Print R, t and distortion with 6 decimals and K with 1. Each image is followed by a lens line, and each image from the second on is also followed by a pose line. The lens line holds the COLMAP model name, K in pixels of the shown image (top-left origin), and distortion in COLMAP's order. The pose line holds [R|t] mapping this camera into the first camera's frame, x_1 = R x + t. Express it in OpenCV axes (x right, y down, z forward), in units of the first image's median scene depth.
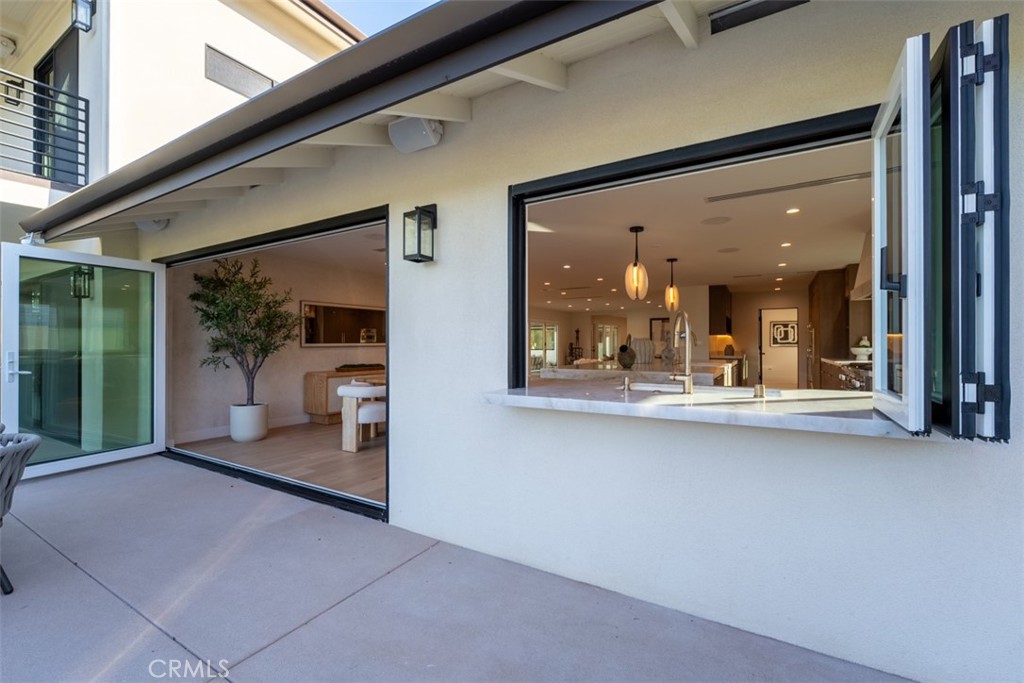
lens RADIAL K [[440.1, 0, 492.9], [0, 440.1, 336.4], [0, 0, 1]] dist [0.001544, 0.000804]
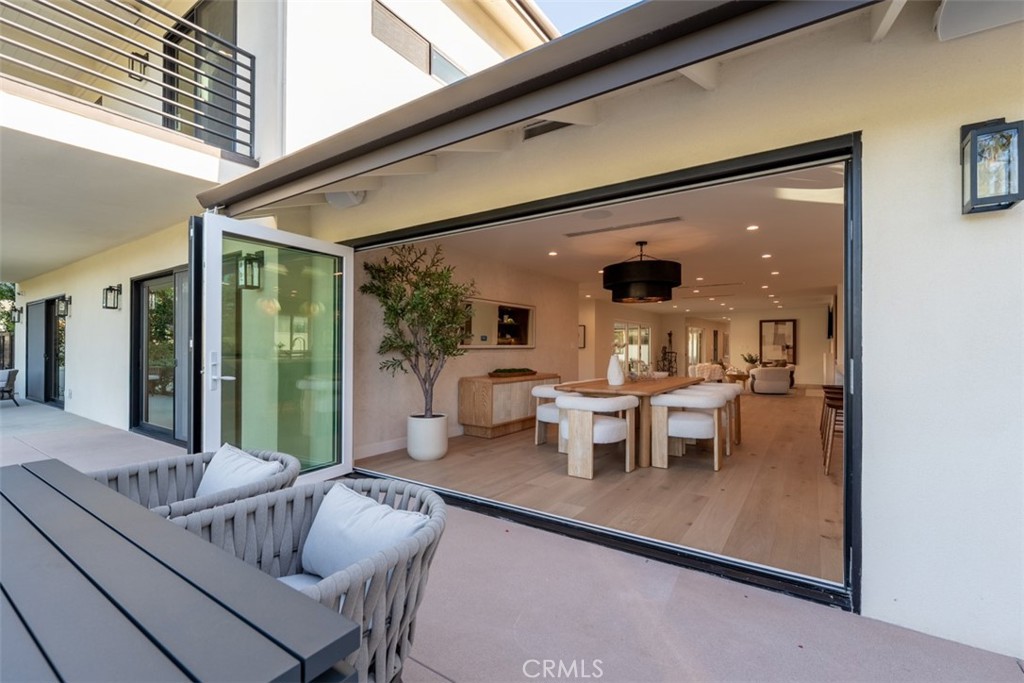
lens RADIAL K [[442.8, 0, 512.0], [0, 442.8, 341.5], [0, 0, 1]] dist [-0.000365, -0.000072]
pose [[0.999228, 0.005139, -0.038945, -0.397293], [-0.005000, 0.999981, 0.003646, 0.008144], [0.038963, -0.003448, 0.999235, 0.171292]]
